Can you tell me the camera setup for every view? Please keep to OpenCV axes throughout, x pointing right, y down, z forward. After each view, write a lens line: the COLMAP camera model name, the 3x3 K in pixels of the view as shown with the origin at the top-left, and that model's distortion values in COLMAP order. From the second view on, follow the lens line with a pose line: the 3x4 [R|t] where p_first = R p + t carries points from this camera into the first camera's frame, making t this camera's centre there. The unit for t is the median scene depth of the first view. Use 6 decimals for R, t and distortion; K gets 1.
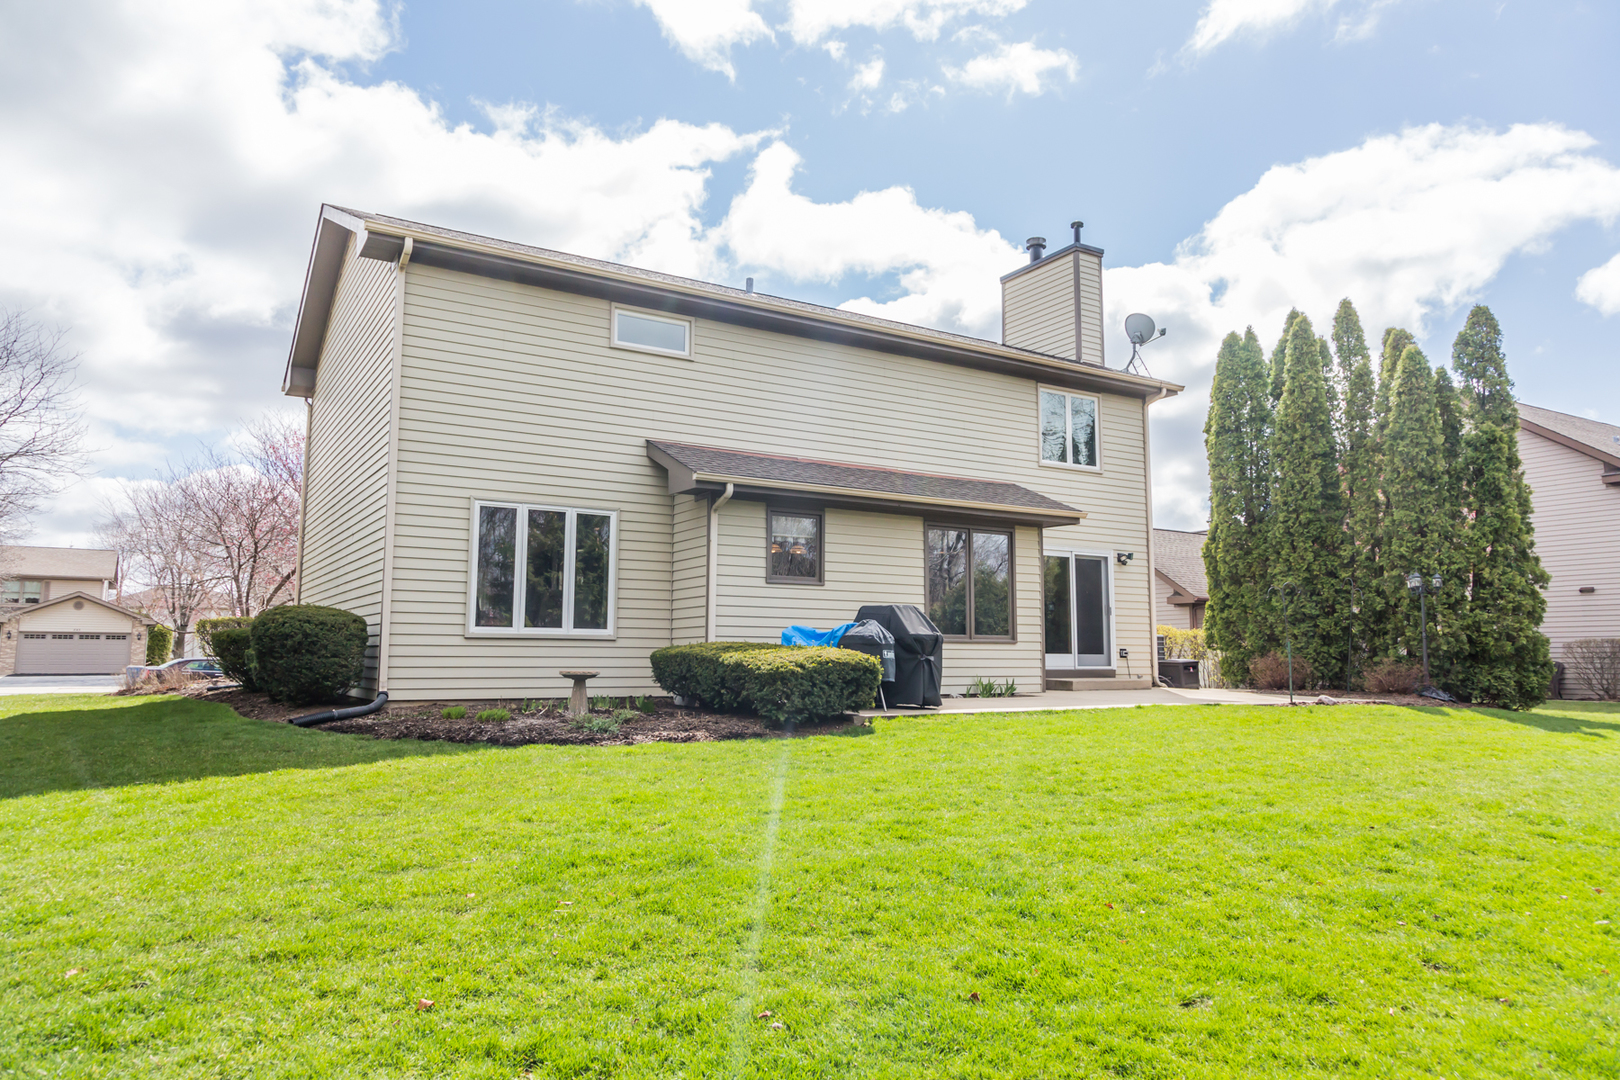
lens RADIAL K [[1106.4, 0, 810.8], [0, 1106.4, 539.2], [0, 0, 1]] dist [-0.000373, 0.003280]
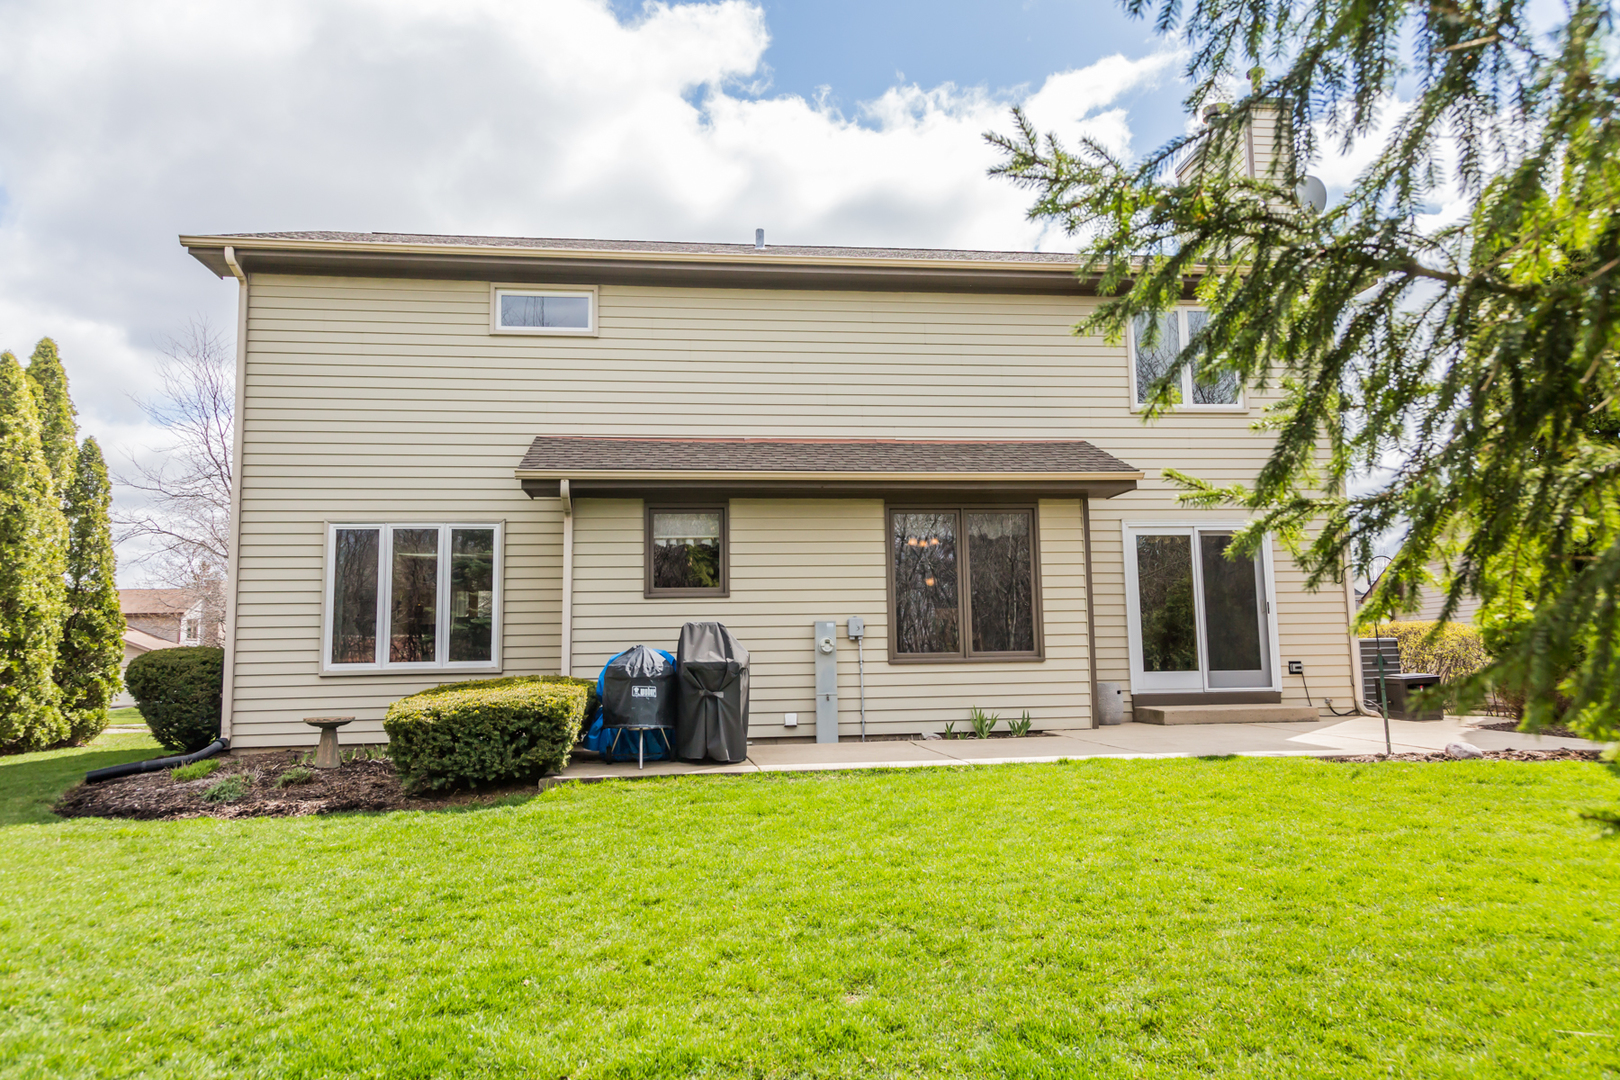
lens RADIAL K [[1171.9, 0, 809.6], [0, 1171.9, 535.5], [0, 0, 1]] dist [0.036219, -0.000616]
pose [[0.903876, -0.068862, -0.422216, 0.422069], [0.068750, 0.997513, -0.015512, 0.014911], [0.422234, -0.015007, 0.906363, 0.267572]]
